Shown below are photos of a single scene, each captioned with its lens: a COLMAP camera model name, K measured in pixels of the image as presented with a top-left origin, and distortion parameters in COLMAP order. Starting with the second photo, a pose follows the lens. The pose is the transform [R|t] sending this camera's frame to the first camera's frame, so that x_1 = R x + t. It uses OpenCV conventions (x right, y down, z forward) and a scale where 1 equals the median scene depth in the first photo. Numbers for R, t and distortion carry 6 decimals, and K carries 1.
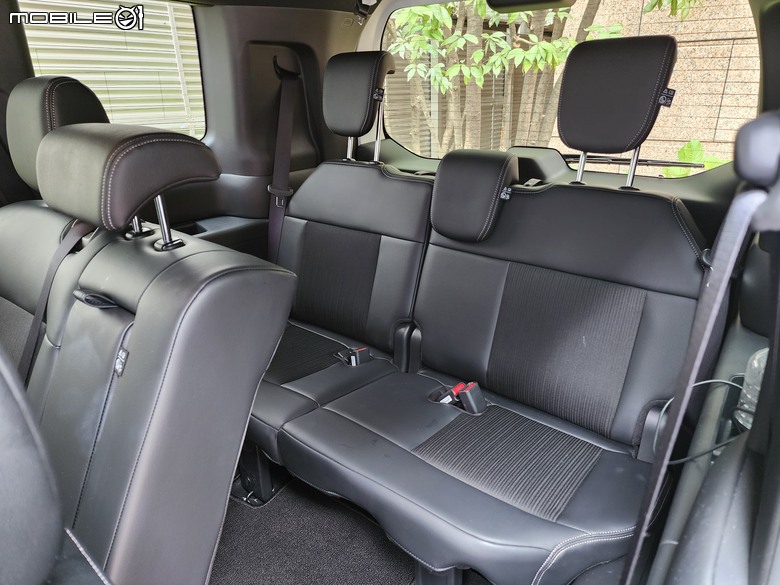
lens RADIAL K [[508.4, 0, 392.2], [0, 508.4, 299.2], [0, 0, 1]] dist [0.005449, -0.016418]
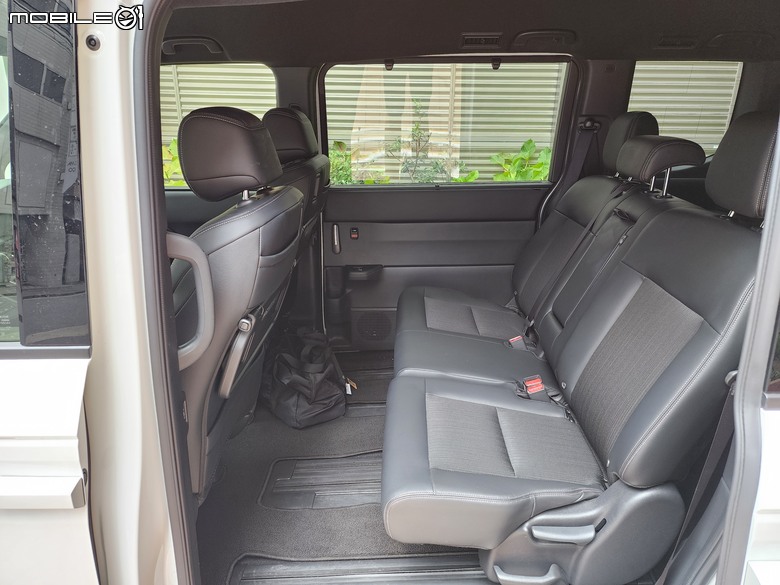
lens RADIAL K [[508.4, 0, 392.2], [0, 508.4, 299.2], [0, 0, 1]] dist [0.005449, -0.016418]
pose [[0.584129, 0.297625, -0.755124, 0.280654], [-0.322880, 0.938771, 0.120243, 0.185864], [0.744676, 0.173576, 0.644461, -0.503484]]
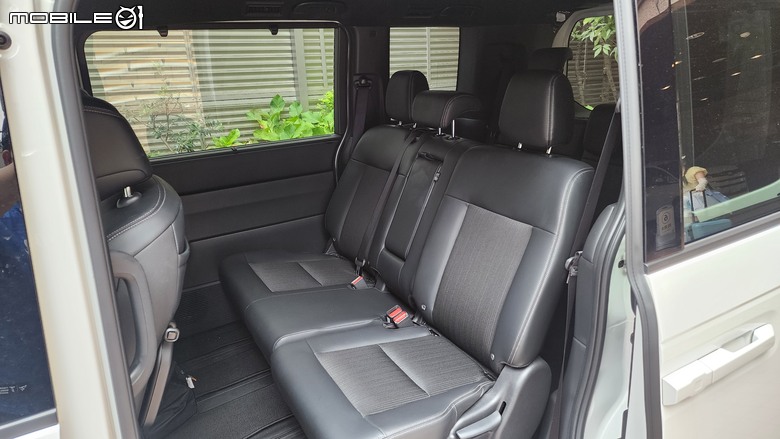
lens RADIAL K [[507.2, 0, 390.0], [0, 507.2, 219.5], [0, 0, 1]] dist [0.082669, -0.181900]
pose [[0.929147, 0.100532, -0.355780, 0.095691], [-0.127343, 0.990458, -0.052695, 0.228319], [0.347087, 0.094267, 0.933083, -0.701534]]
